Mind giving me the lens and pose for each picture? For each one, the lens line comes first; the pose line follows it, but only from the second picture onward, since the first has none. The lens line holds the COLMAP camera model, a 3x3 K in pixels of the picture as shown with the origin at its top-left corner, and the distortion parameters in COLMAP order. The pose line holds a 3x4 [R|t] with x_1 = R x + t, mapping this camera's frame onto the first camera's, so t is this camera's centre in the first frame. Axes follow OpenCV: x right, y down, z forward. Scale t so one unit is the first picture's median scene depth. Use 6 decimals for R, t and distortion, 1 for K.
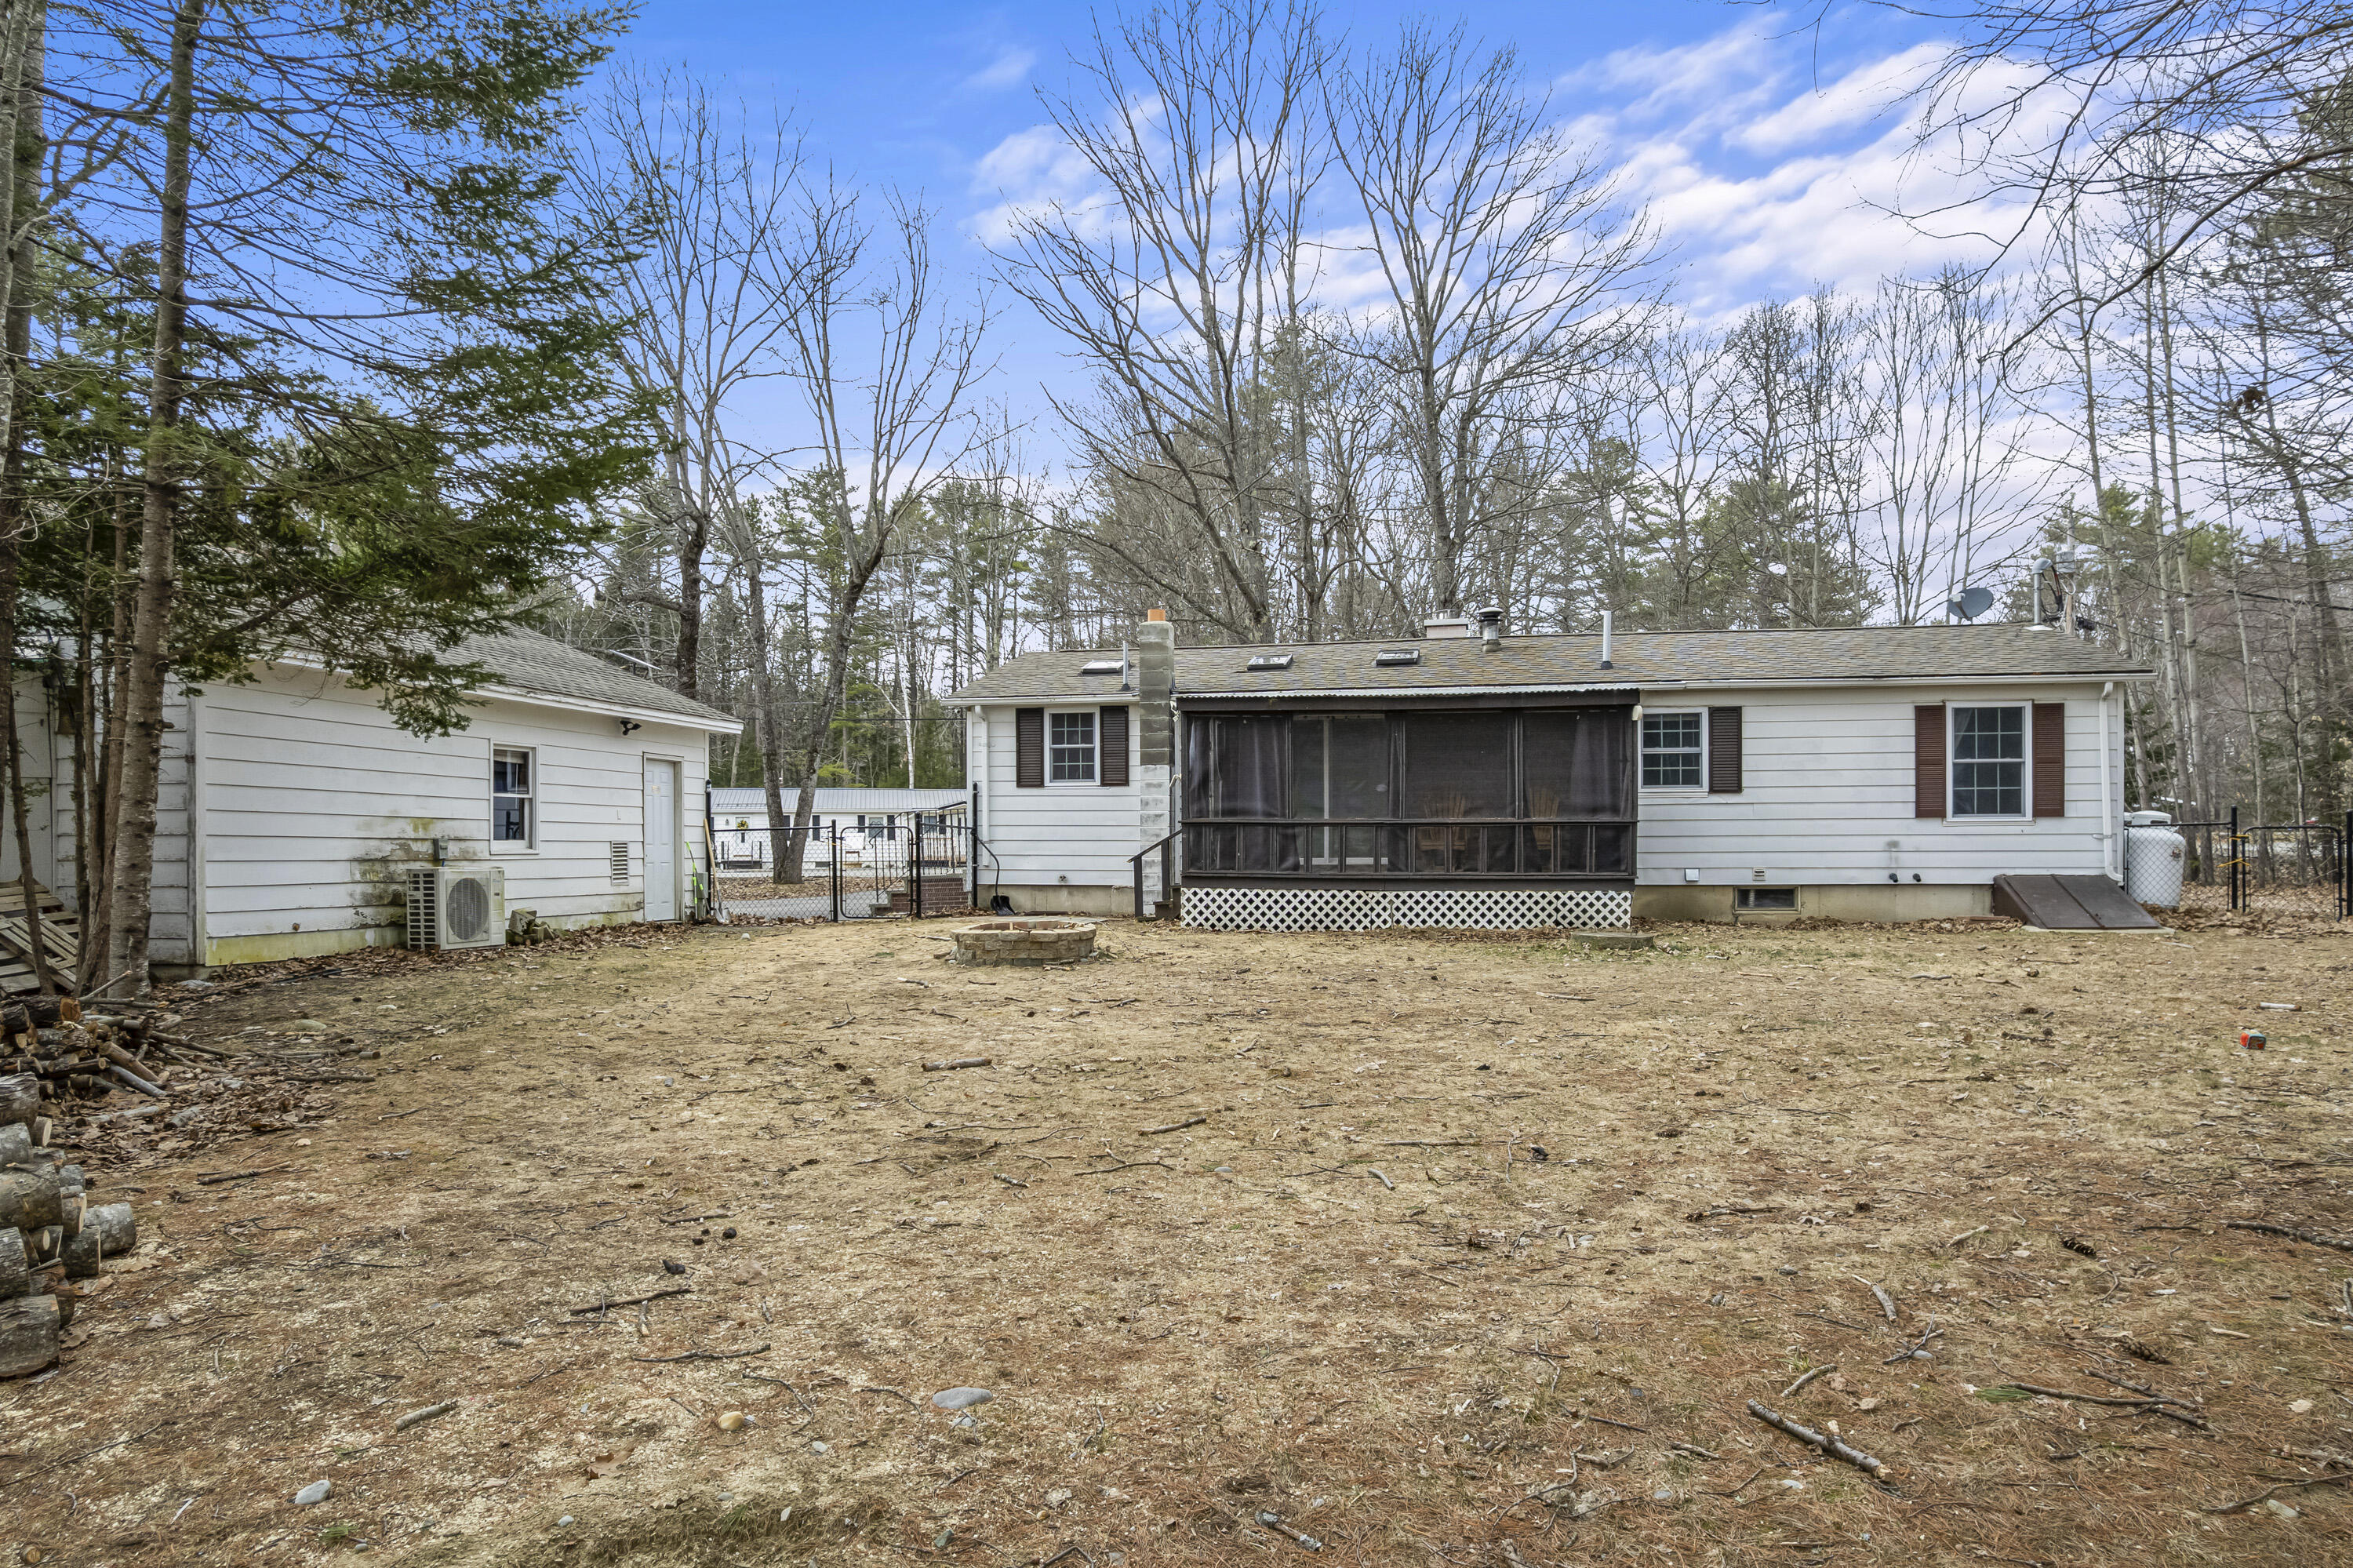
lens RADIAL K [[1519.9, 0, 1179.2], [0, 1519.9, 798.6], [0, 0, 1]] dist [-0.036010, 0.006569]
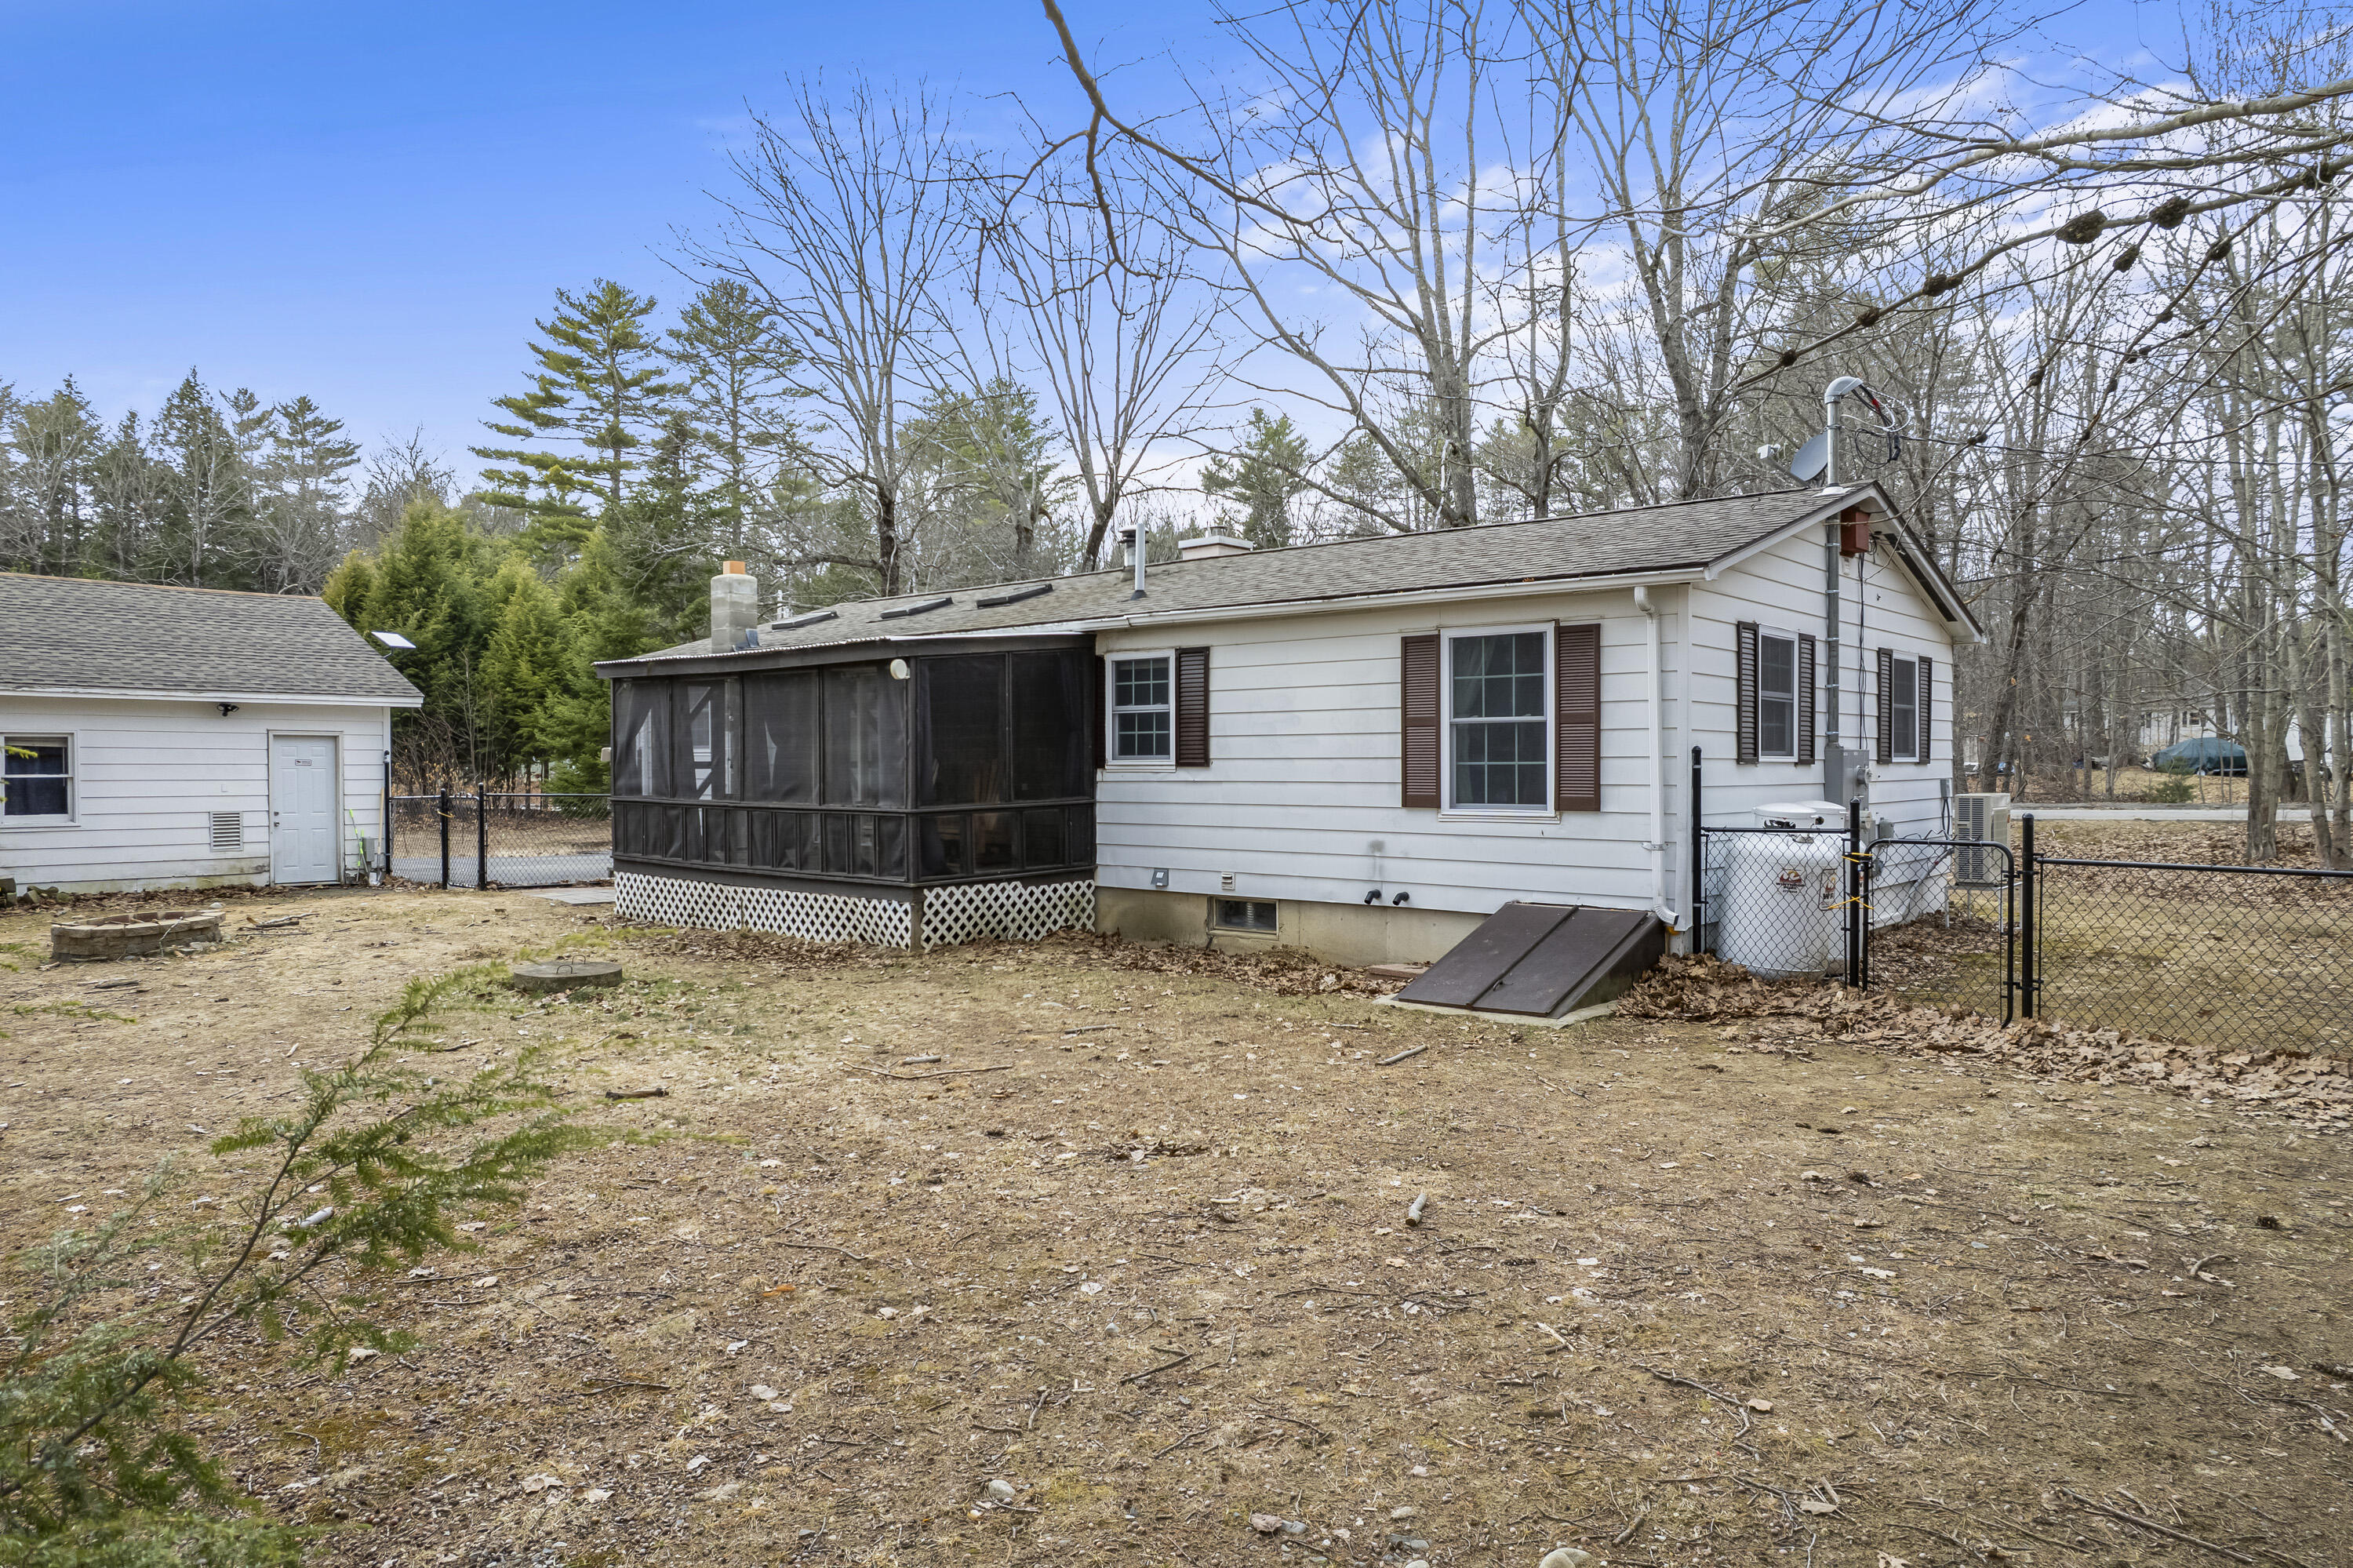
lens RADIAL K [[1519.9, 0, 1178.8], [0, 1519.9, 775.5], [0, 0, 1]] dist [-0.036010, 0.006569]
pose [[0.856775, 0.006220, -0.515653, 0.746048], [0.015528, 0.999163, 0.037853, -0.027678], [0.515456, -0.040438, 0.855961, 0.382691]]
